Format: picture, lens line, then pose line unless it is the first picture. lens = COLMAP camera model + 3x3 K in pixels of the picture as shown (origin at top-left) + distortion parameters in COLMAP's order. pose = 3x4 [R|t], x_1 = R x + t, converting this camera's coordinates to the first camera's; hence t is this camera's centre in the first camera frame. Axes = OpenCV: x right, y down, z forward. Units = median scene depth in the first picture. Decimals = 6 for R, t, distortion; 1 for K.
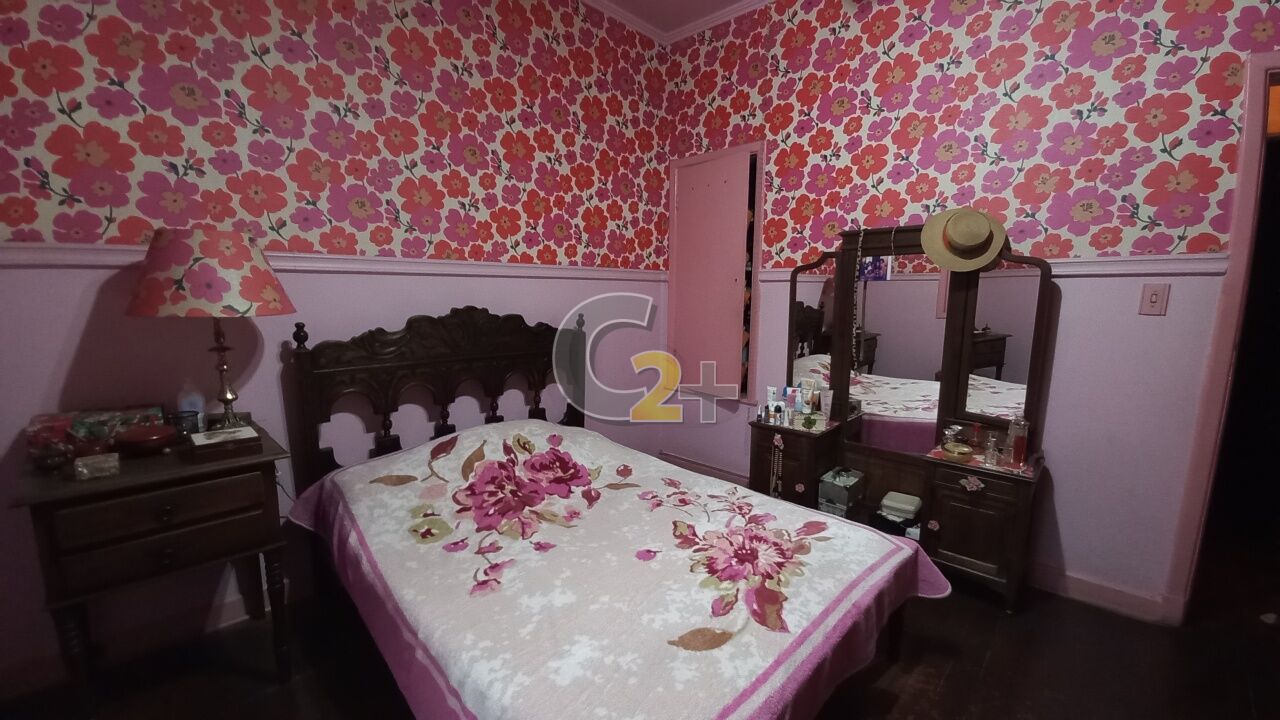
lens RADIAL K [[505.7, 0, 647.4], [0, 505.7, 370.9], [0, 0, 1]] dist [0.014652, -0.015830]
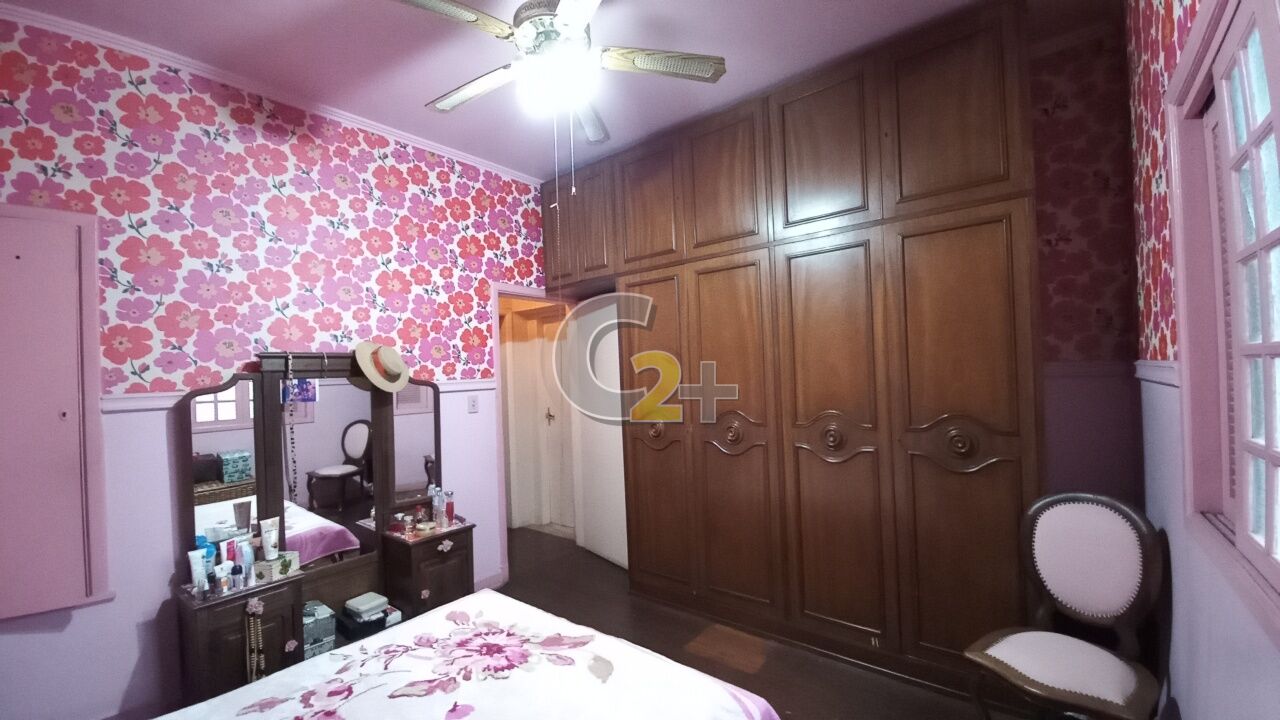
lens RADIAL K [[505.7, 0, 647.4], [0, 505.7, 370.9], [0, 0, 1]] dist [0.014652, -0.015830]
pose [[-0.086898, 0.003398, 0.996211, -0.795543], [0.189752, 0.981743, 0.013203, -0.160084], [-0.977979, 0.190181, -0.085956, 0.526103]]
